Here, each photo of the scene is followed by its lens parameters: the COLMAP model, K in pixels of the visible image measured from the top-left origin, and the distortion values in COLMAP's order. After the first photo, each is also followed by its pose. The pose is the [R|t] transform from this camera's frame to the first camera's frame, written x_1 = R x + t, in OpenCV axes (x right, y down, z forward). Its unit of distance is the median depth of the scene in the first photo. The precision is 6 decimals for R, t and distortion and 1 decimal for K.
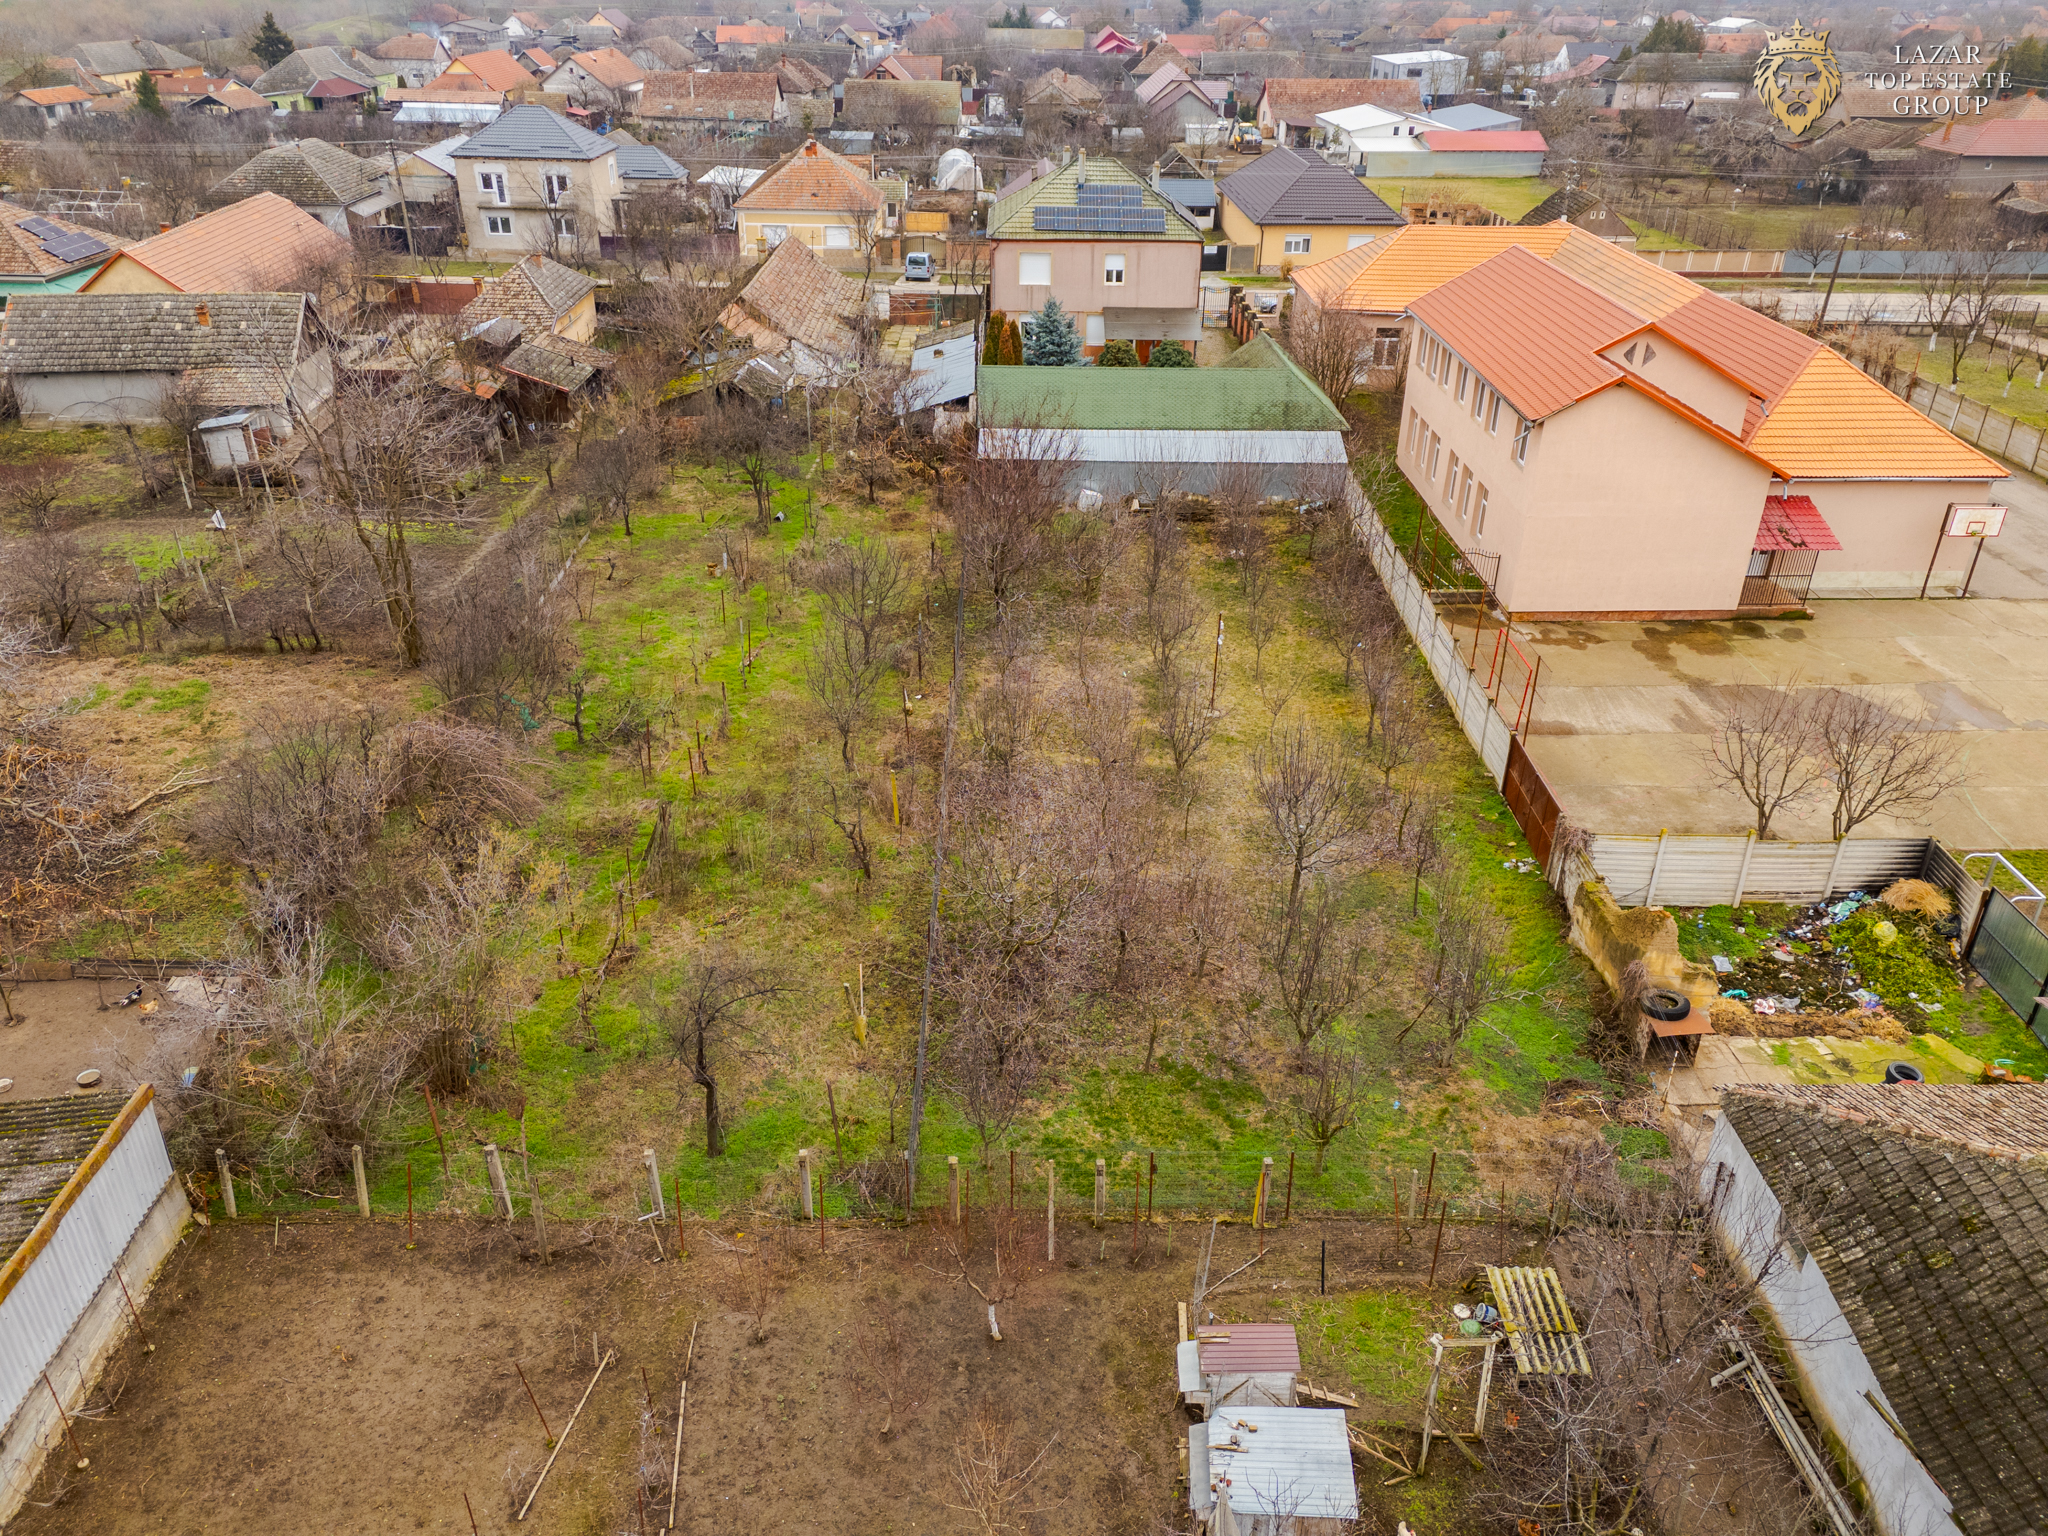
lens RADIAL K [[1494.8, 0, 1024.0], [0, 1494.8, 768.0], [0, 0, 1]] dist [0.120138, -0.121163]
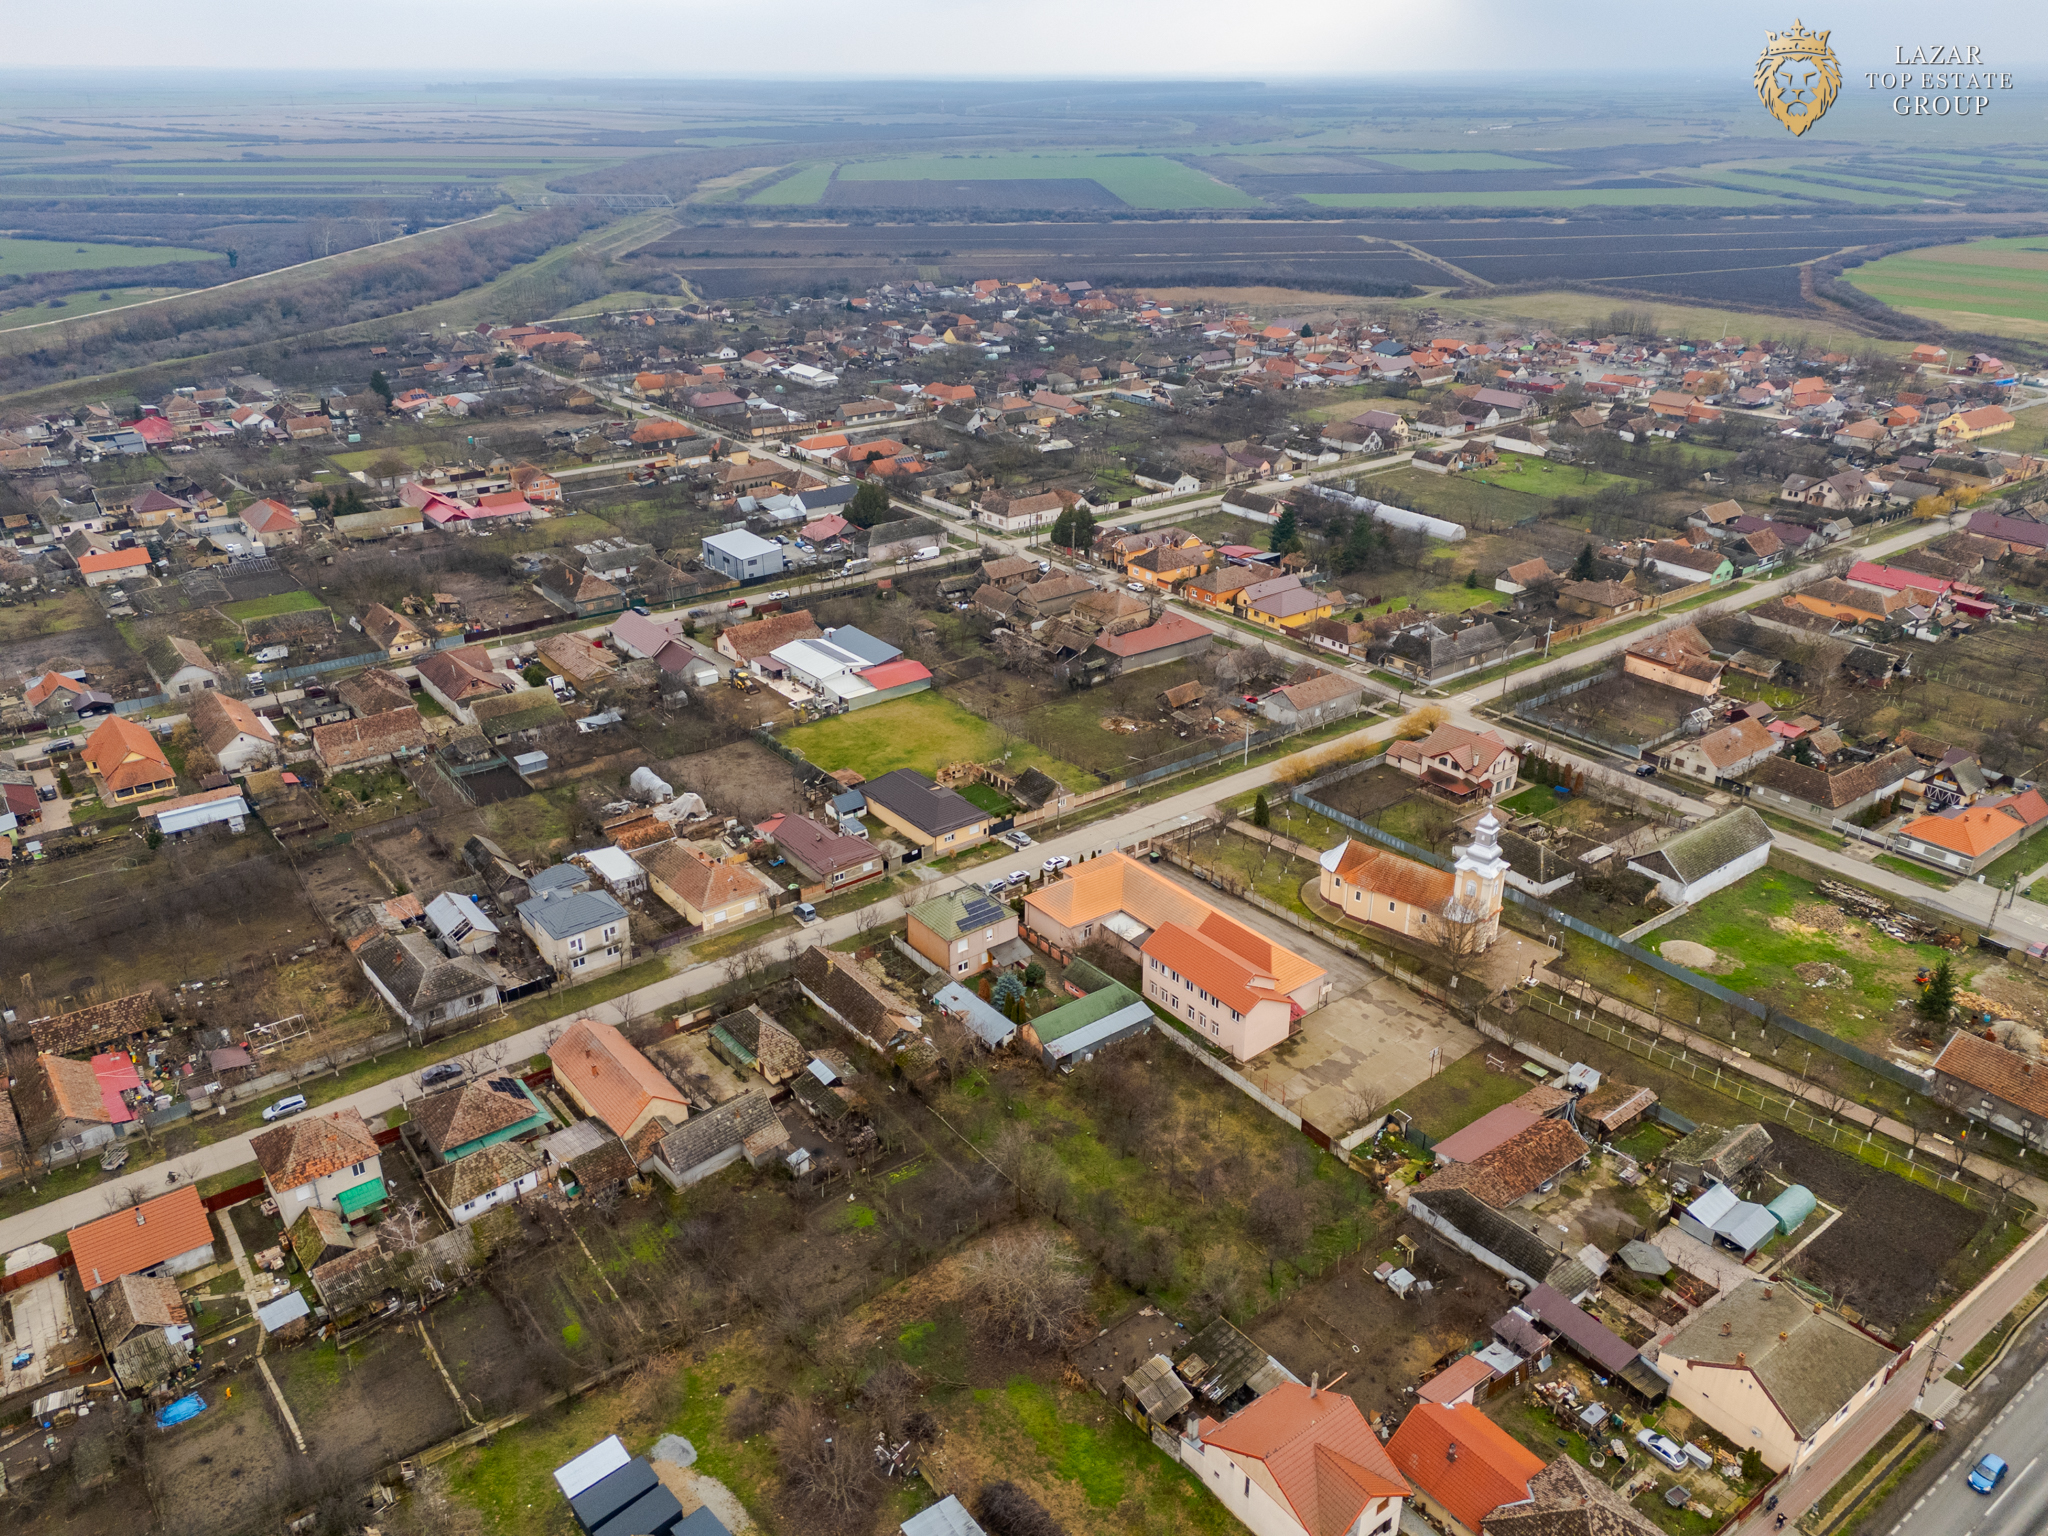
lens RADIAL K [[1494.8, 0, 1024.0], [0, 1494.8, 768.0], [0, 0, 1]] dist [0.120138, -0.121163]
pose [[0.788972, -0.265589, 0.554062, -1.742368], [0.293938, 0.955019, 0.039226, -0.998567], [-0.539558, 0.131912, 0.831550, -1.610719]]
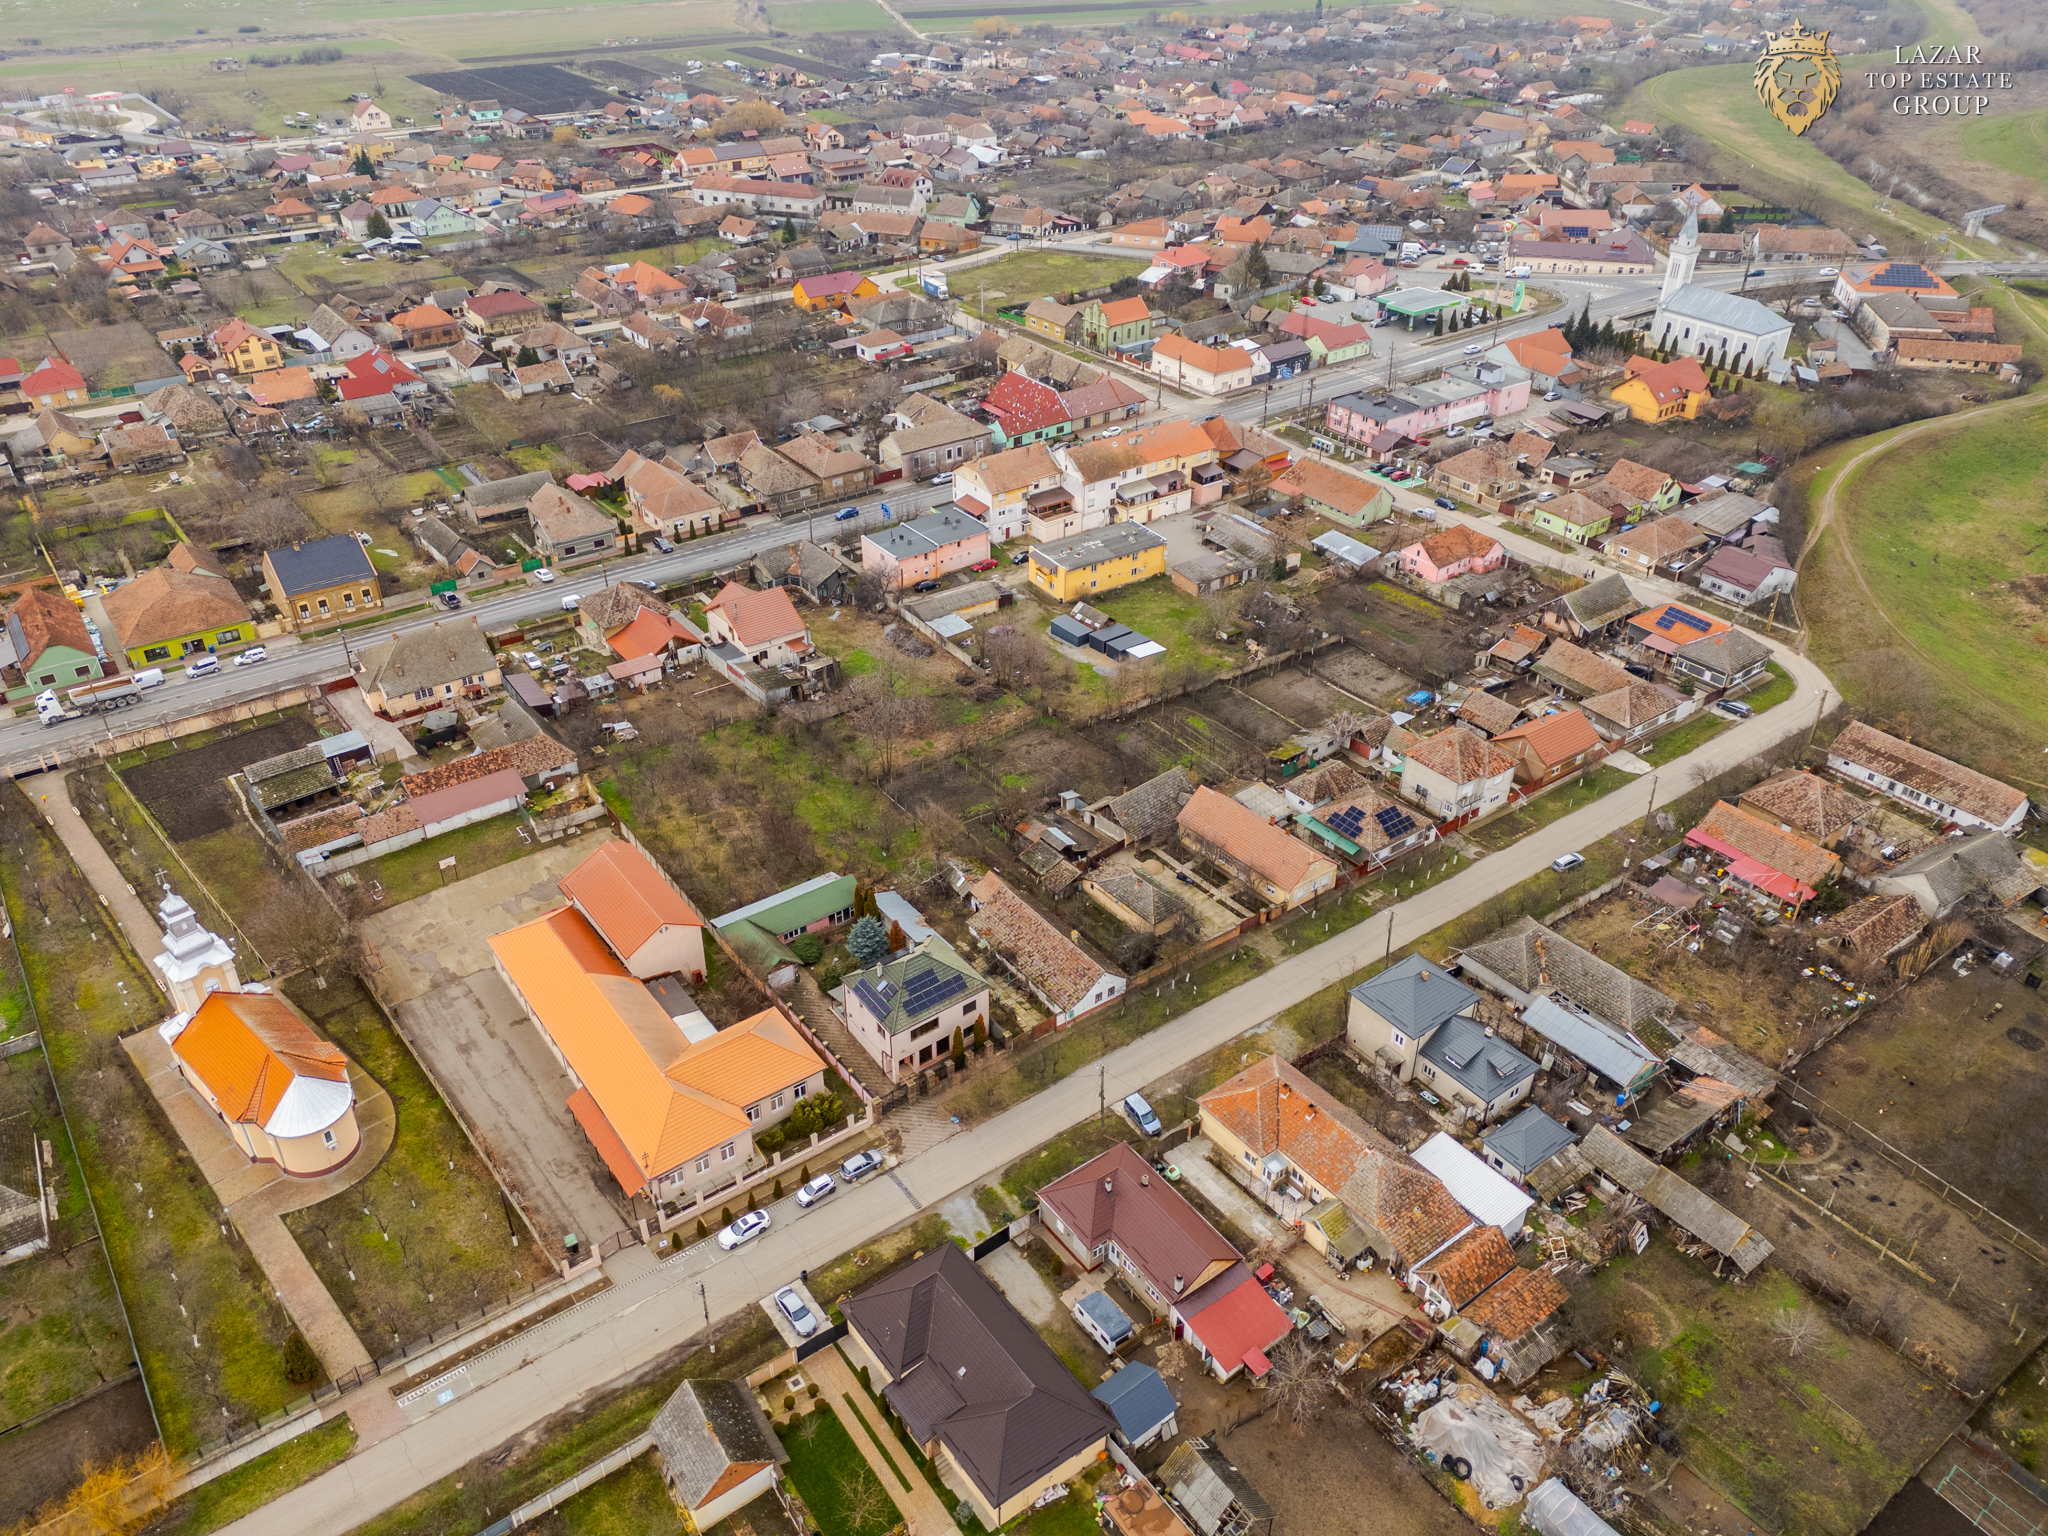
lens RADIAL K [[1494.8, 0, 1024.0], [0, 1494.8, 768.0], [0, 0, 1]] dist [0.120138, -0.121163]
pose [[-0.803189, 0.322892, -0.500627, 1.224020], [-0.283043, 0.532613, 0.797627, -3.113418], [0.524188, 0.782345, -0.336397, 2.356367]]
